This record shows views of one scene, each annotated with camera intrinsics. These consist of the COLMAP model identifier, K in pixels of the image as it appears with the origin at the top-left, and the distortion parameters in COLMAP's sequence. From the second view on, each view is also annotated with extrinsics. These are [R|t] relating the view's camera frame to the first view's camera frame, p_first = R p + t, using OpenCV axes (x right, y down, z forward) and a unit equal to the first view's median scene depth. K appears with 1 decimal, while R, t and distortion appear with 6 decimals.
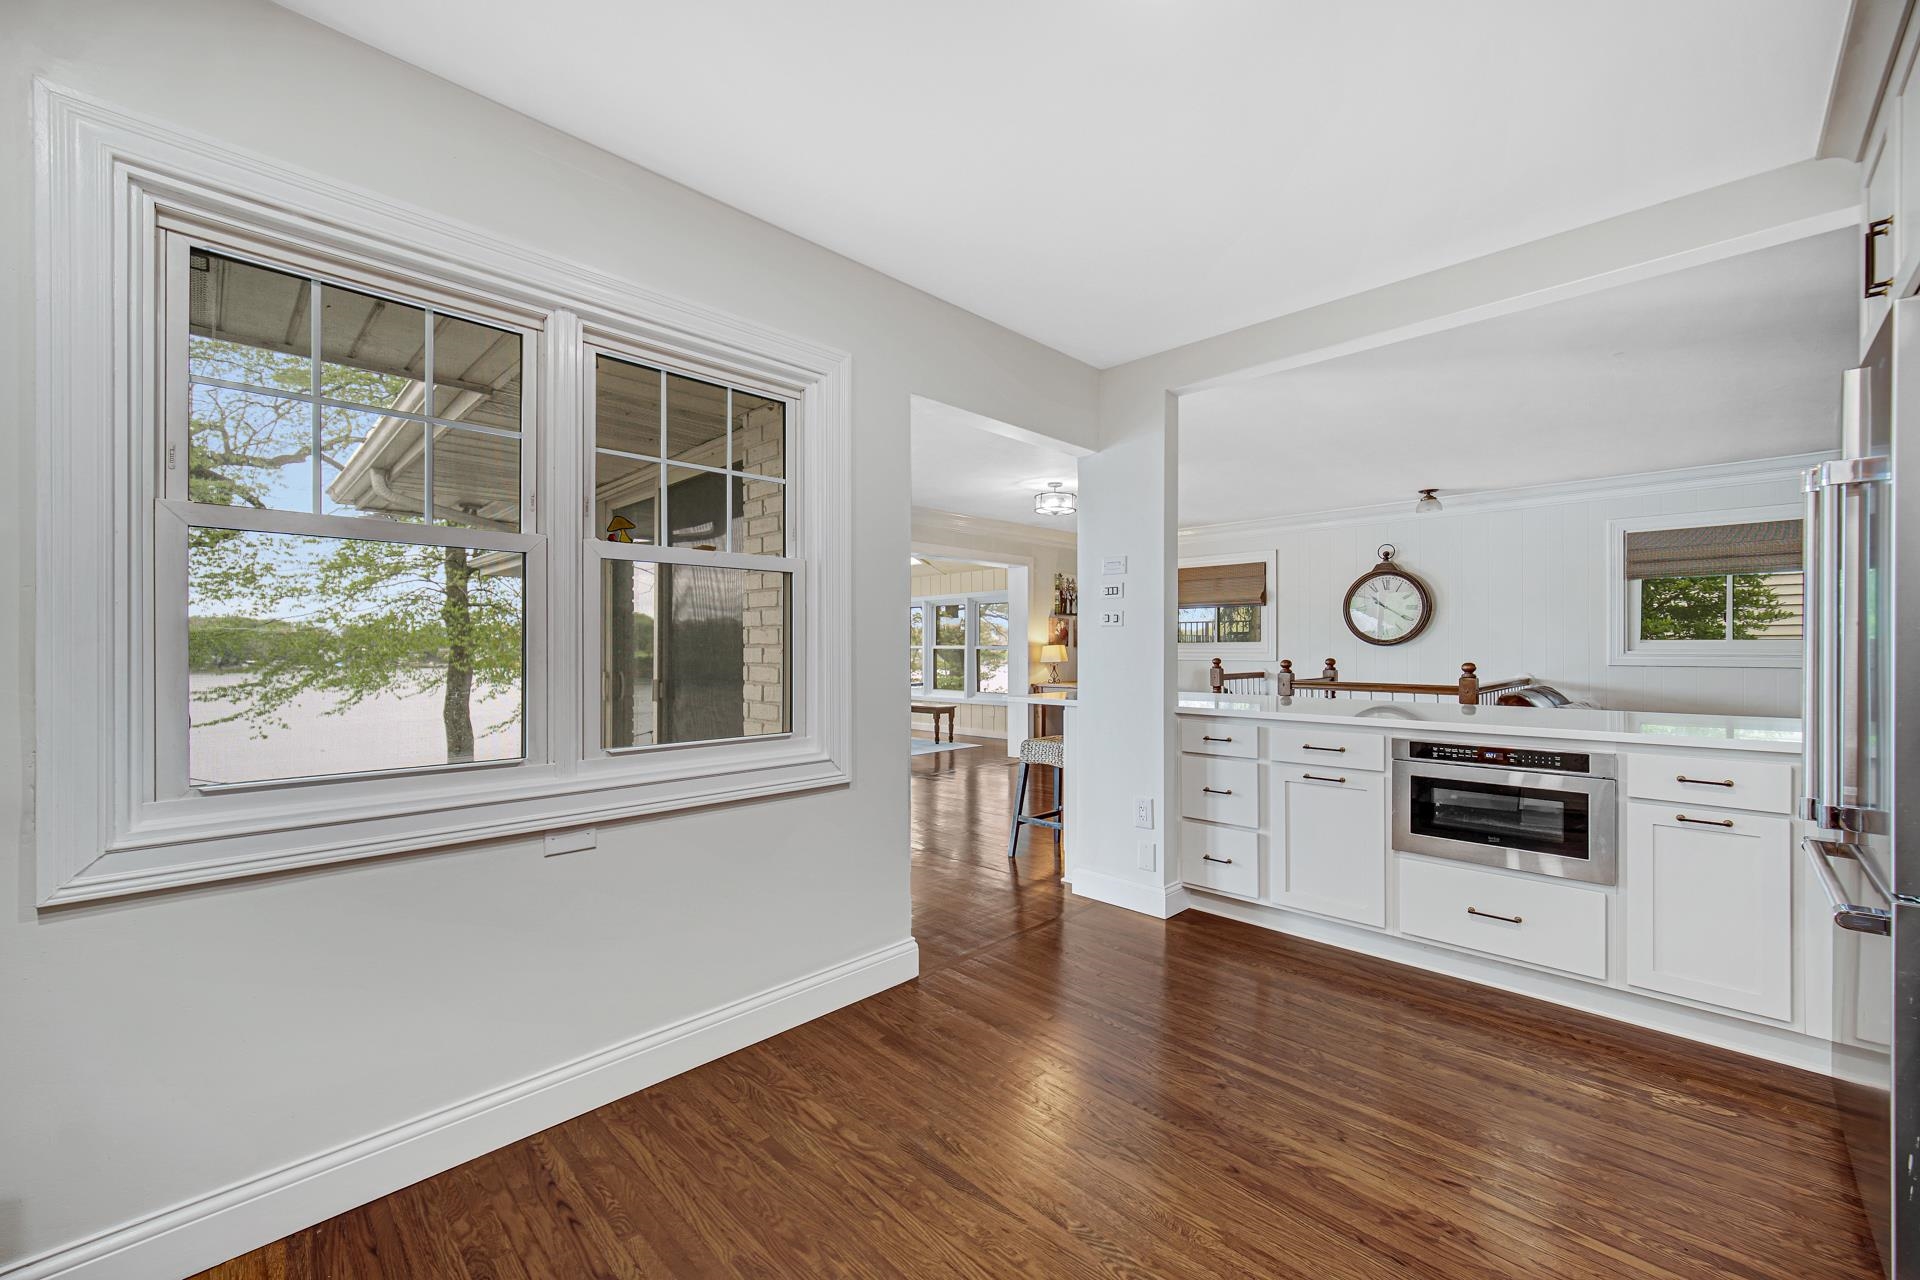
lens RADIAL K [[744.2, 0, 949.7], [0, 744.2, 641.4], [0, 0, 1]] dist [-0.001640, -0.000069]
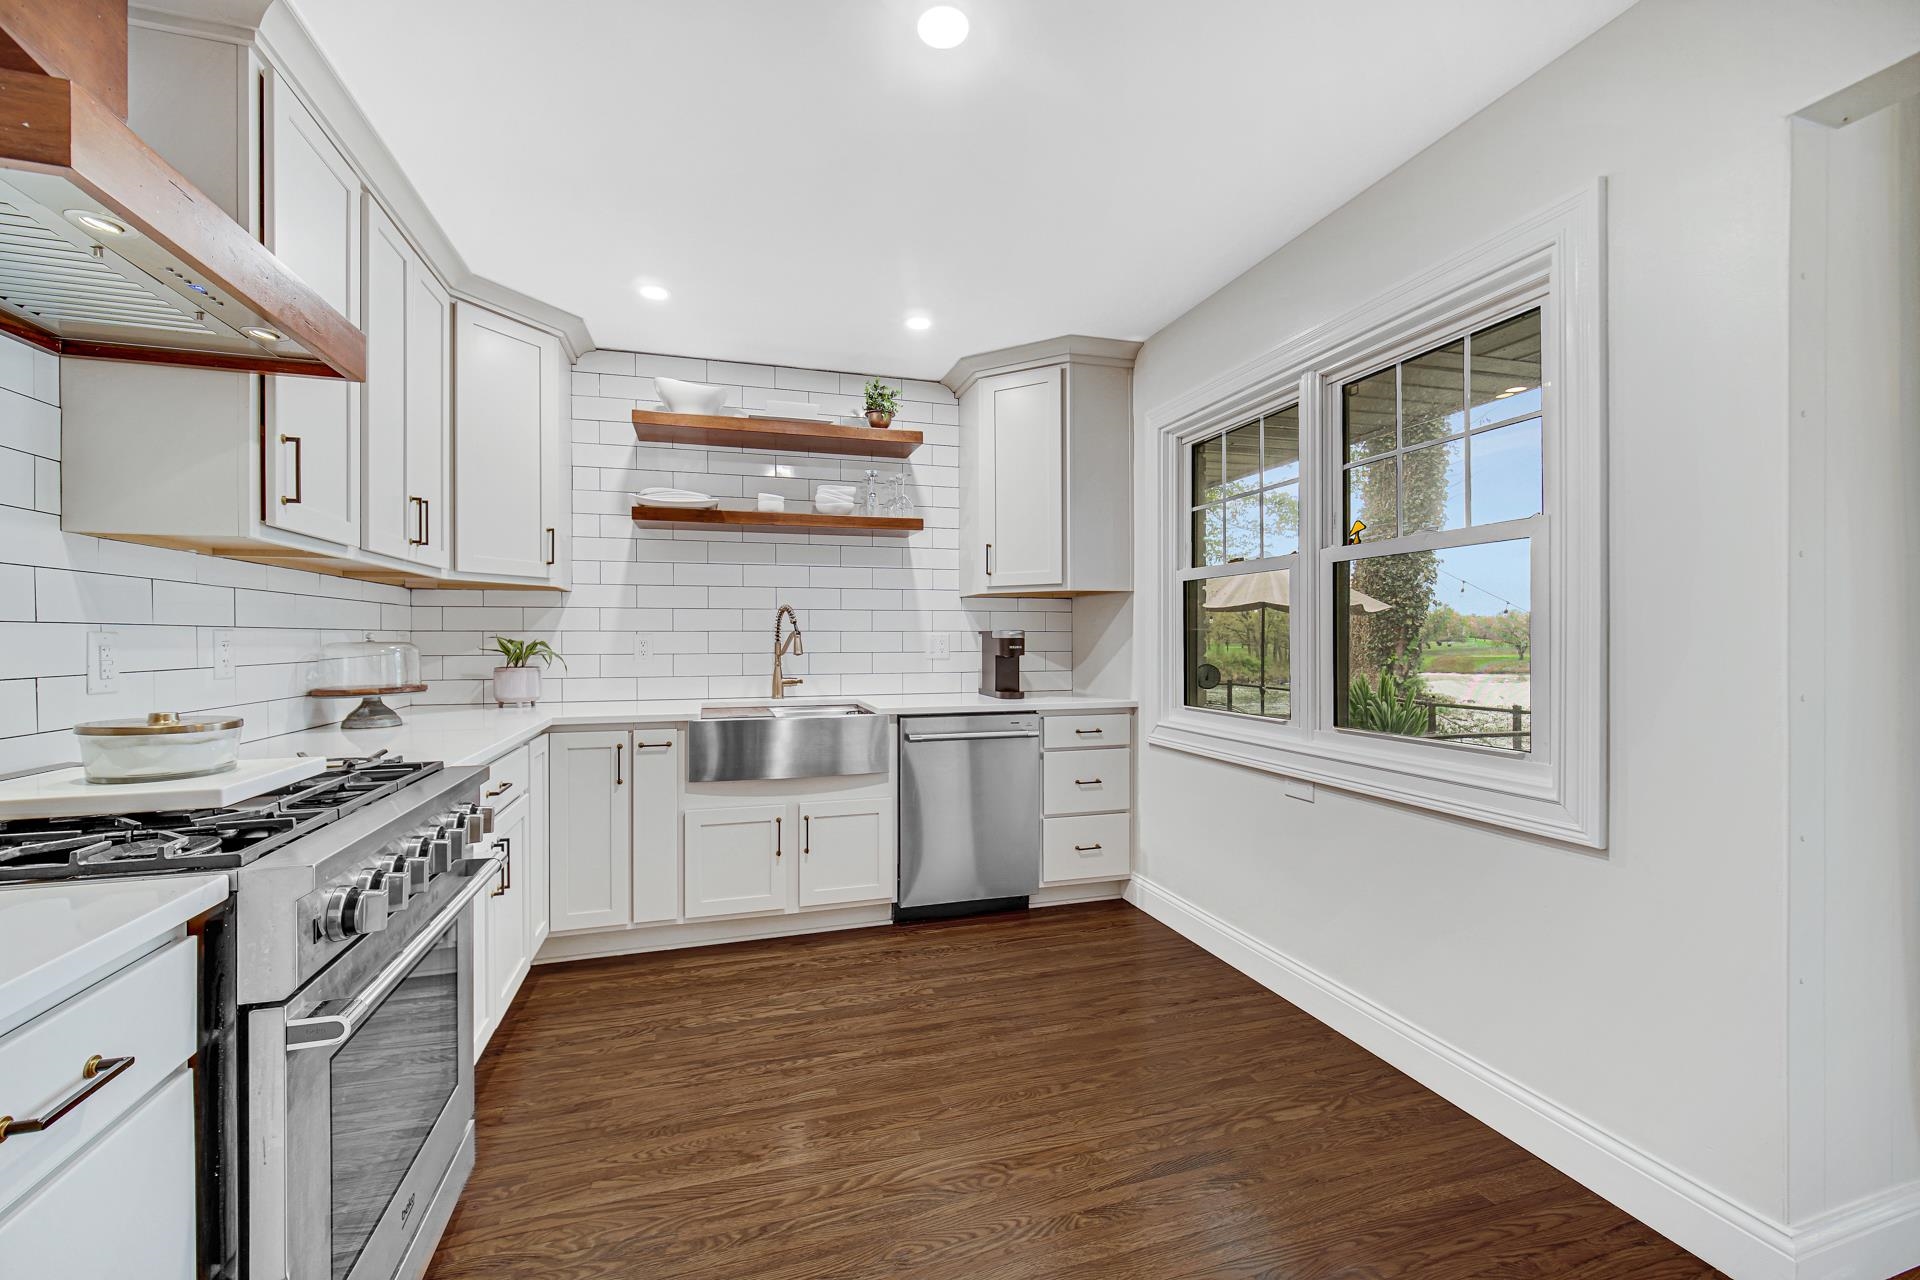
lens RADIAL K [[784.6, 0, 952.2], [0, 784.6, 644.4], [0, 0, 1]] dist [0.001082, 0.000057]
pose [[-0.459566, 0.001061, -0.888143, 0.905982], [0.004560, 0.999989, -0.001165, 0.016154], [0.888132, -0.004586, -0.459566, 1.030838]]
